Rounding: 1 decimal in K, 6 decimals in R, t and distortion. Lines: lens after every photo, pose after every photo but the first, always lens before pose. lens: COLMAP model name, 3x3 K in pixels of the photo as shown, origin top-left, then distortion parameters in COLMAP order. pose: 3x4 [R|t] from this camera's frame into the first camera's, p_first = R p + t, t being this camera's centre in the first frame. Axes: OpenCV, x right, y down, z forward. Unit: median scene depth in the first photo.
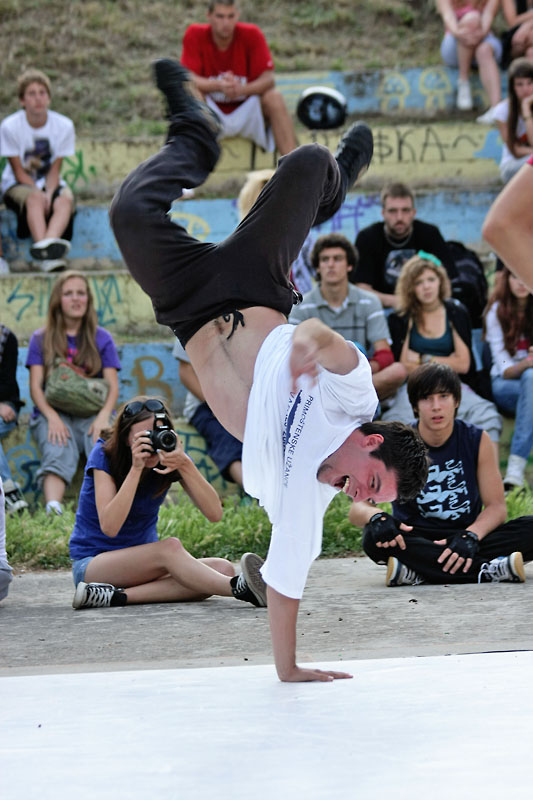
lens RADIAL K [[4288.8, 0, 258.5], [0, 4288.8, 395.9], [0, 0, 1]] dist [0.405120, 0.000000]
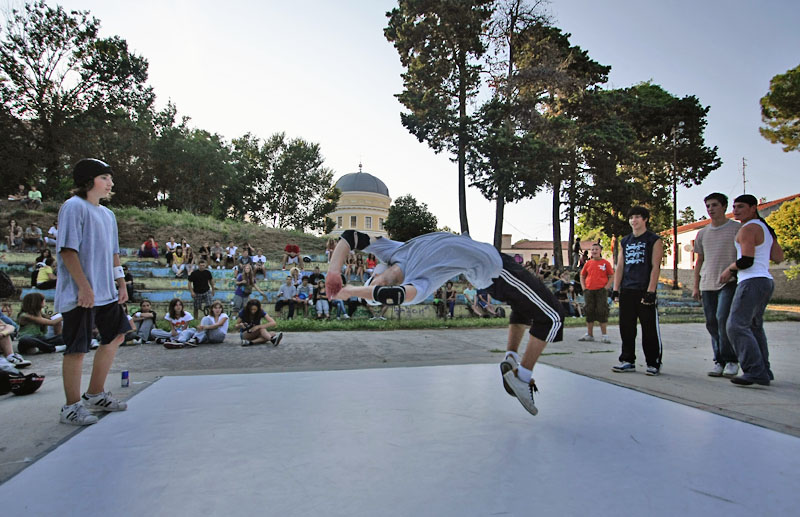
lens RADIAL K [[441.3, 0, 414.3], [0, 441.3, 277.7], [0, 0, 1]] dist [-0.004124, -0.002063]
pose [[0.966992, 0.061471, 0.247281, 0.007986], [-0.046056, 0.996645, -0.067654, 0.000532], [-0.250610, 0.054032, 0.966579, 0.282467]]
